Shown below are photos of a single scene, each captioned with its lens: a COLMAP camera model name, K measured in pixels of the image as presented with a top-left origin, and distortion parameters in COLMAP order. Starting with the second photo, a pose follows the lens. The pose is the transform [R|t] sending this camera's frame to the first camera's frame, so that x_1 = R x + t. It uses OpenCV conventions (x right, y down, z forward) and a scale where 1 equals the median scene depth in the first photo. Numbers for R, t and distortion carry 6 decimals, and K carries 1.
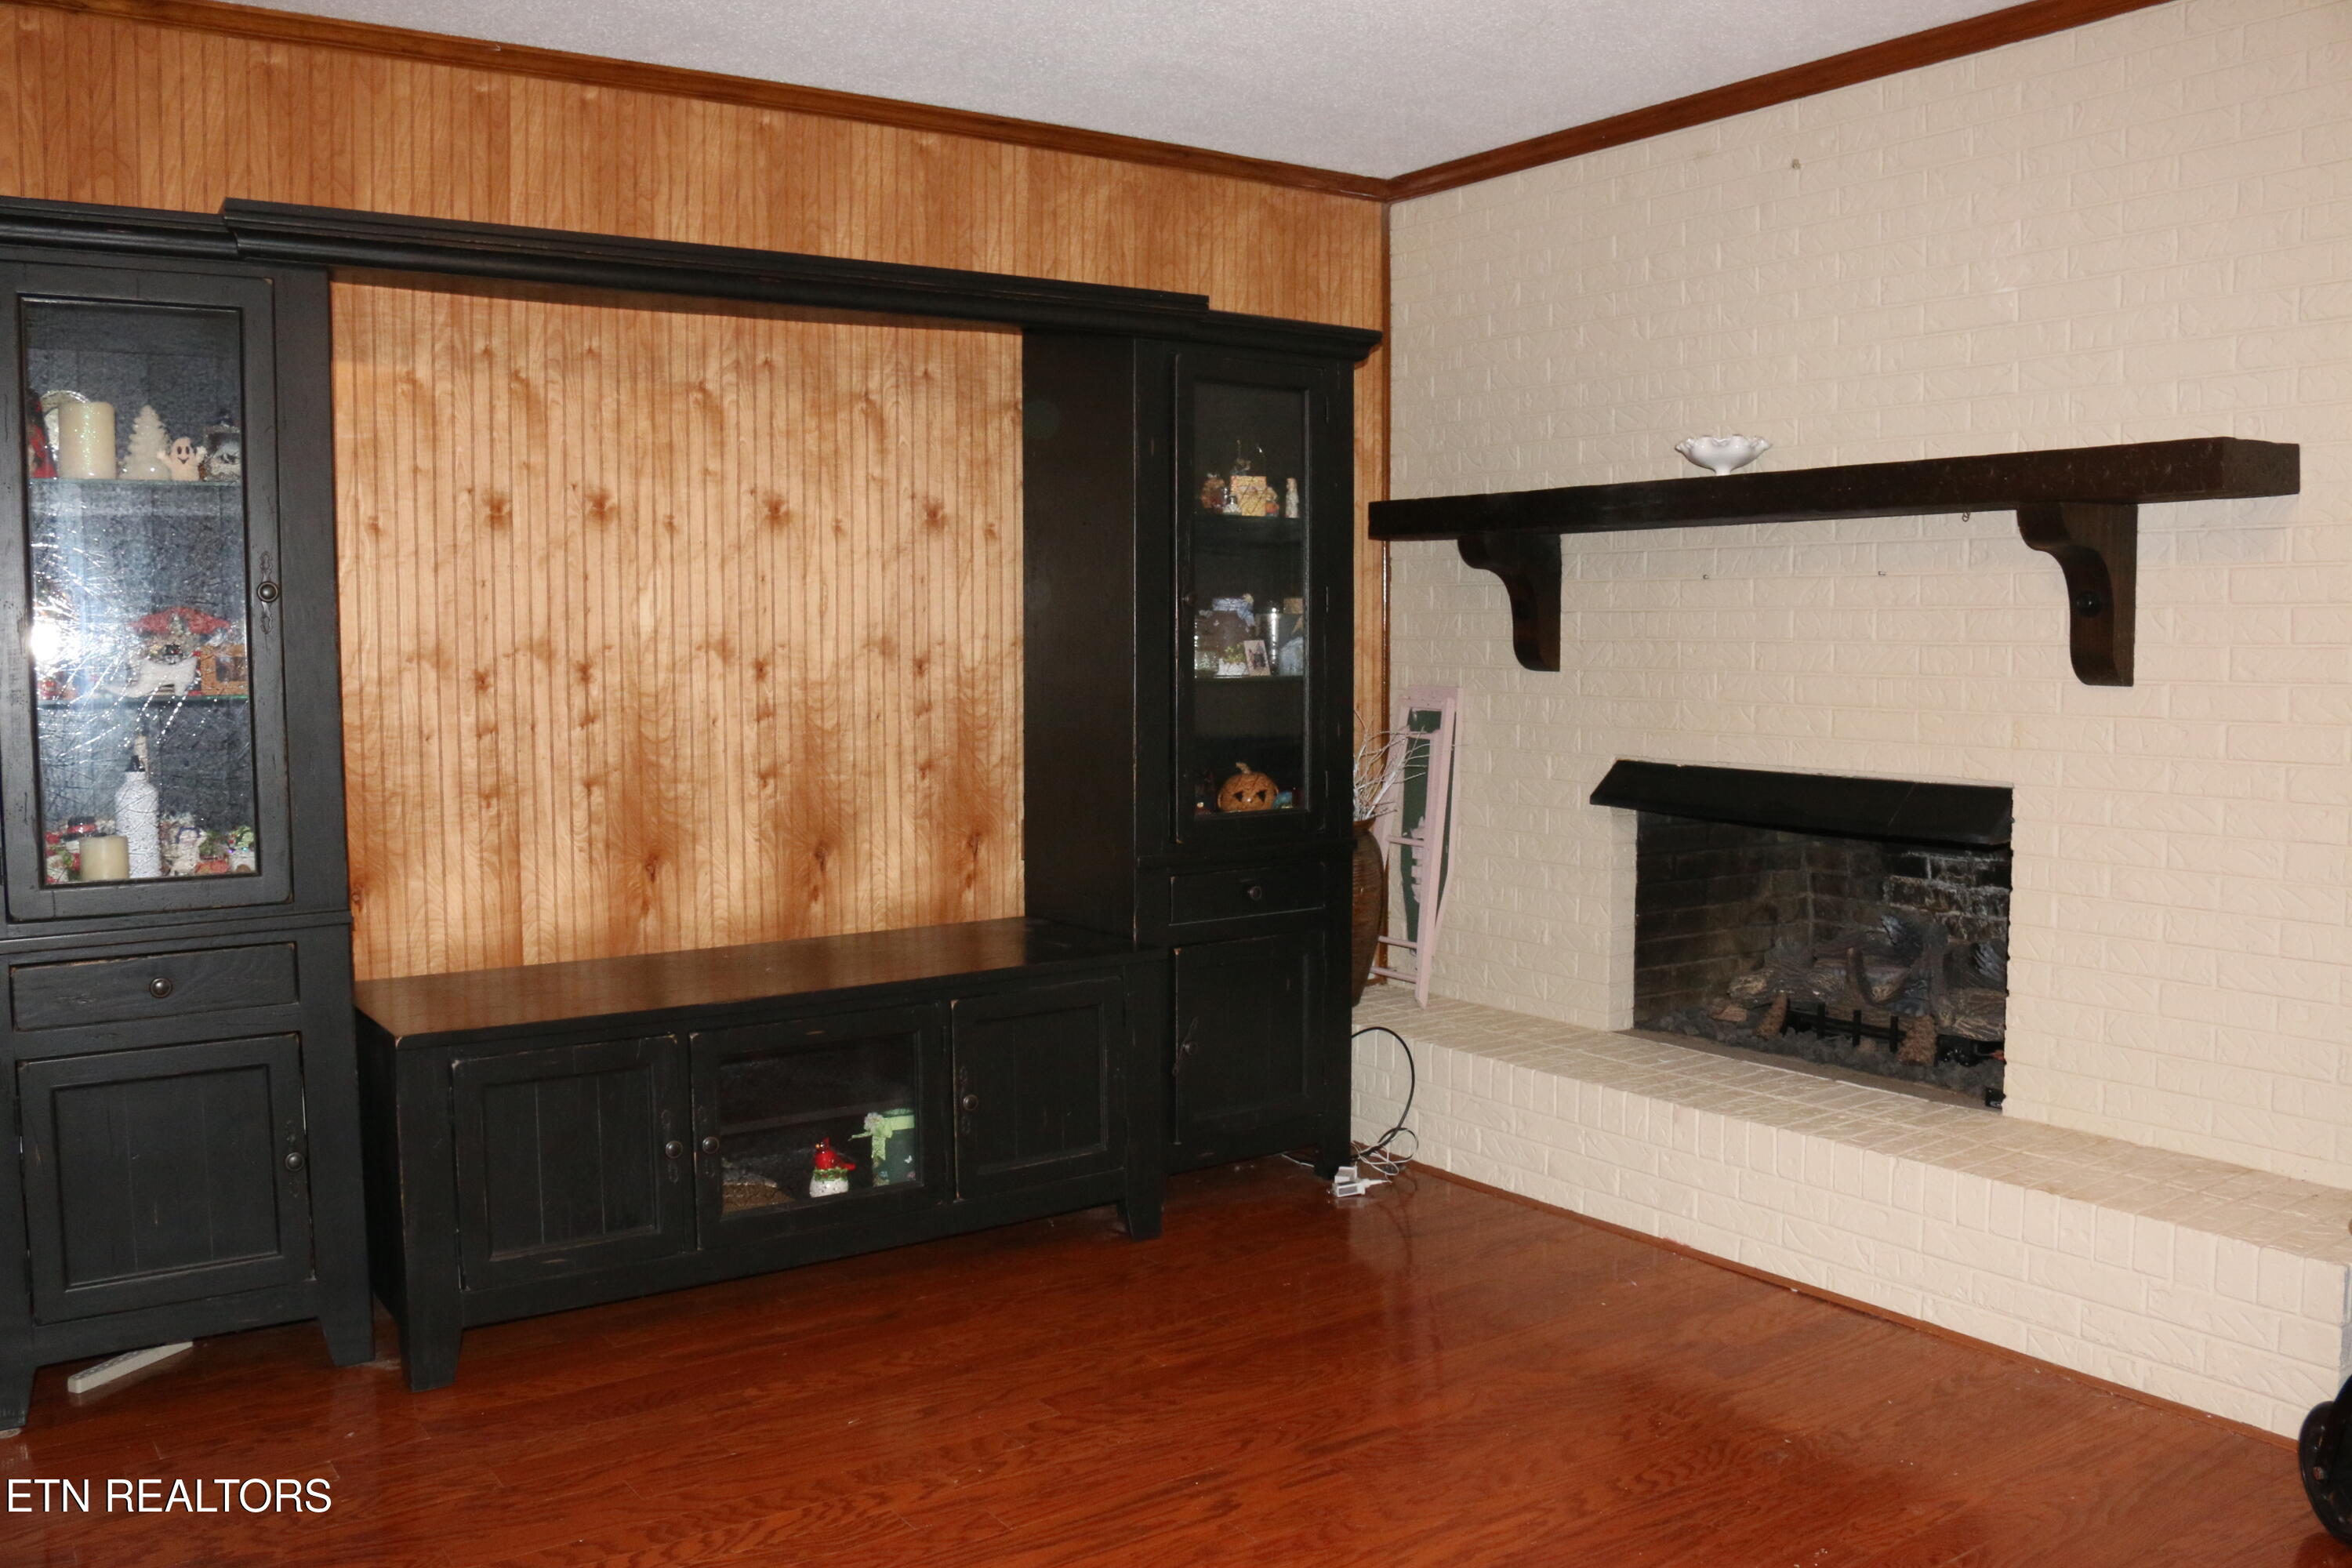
lens RADIAL K [[1935.6, 0, 1162.3], [0, 1935.6, 765.1], [0, 0, 1]] dist [-0.160093, 0.134729]
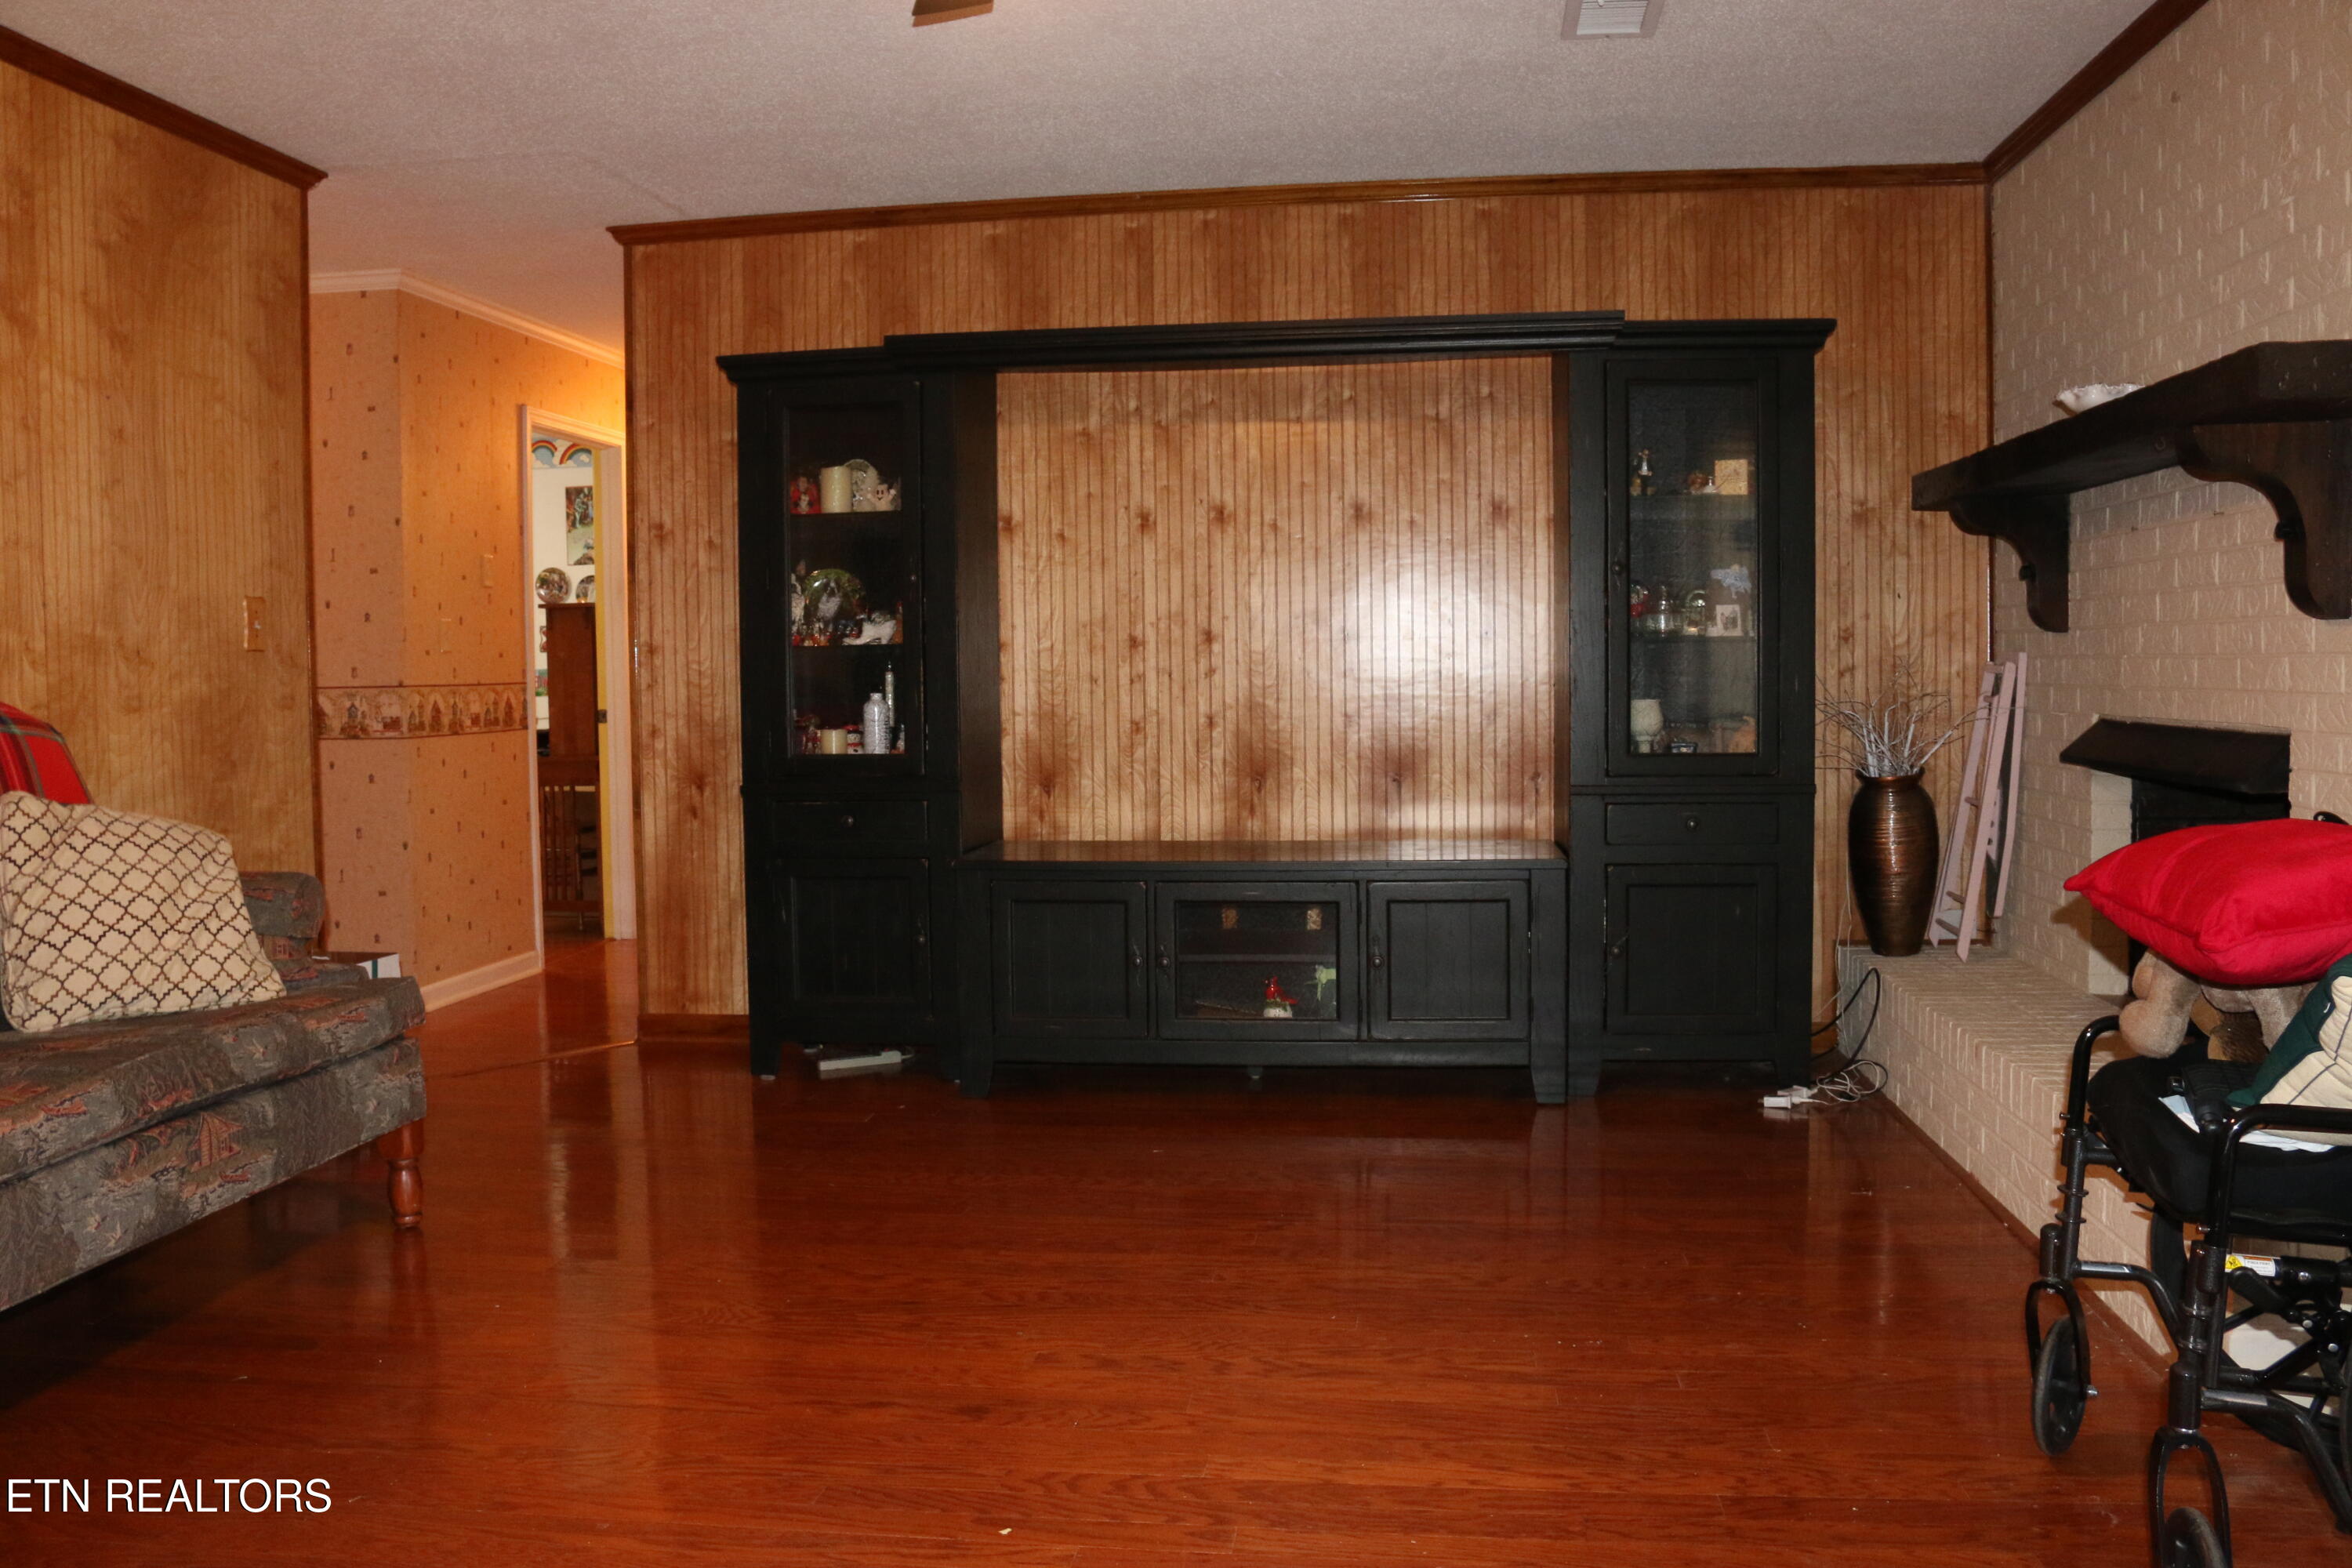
lens RADIAL K [[1935.6, 0, 1162.3], [0, 1935.6, 765.1], [0, 0, 1]] dist [-0.160093, 0.134729]
pose [[0.739400, 0.028703, -0.672654, 0.595471], [-0.037473, 0.999297, 0.001451, 0.042491], [0.672223, 0.024133, 0.739955, -0.047894]]
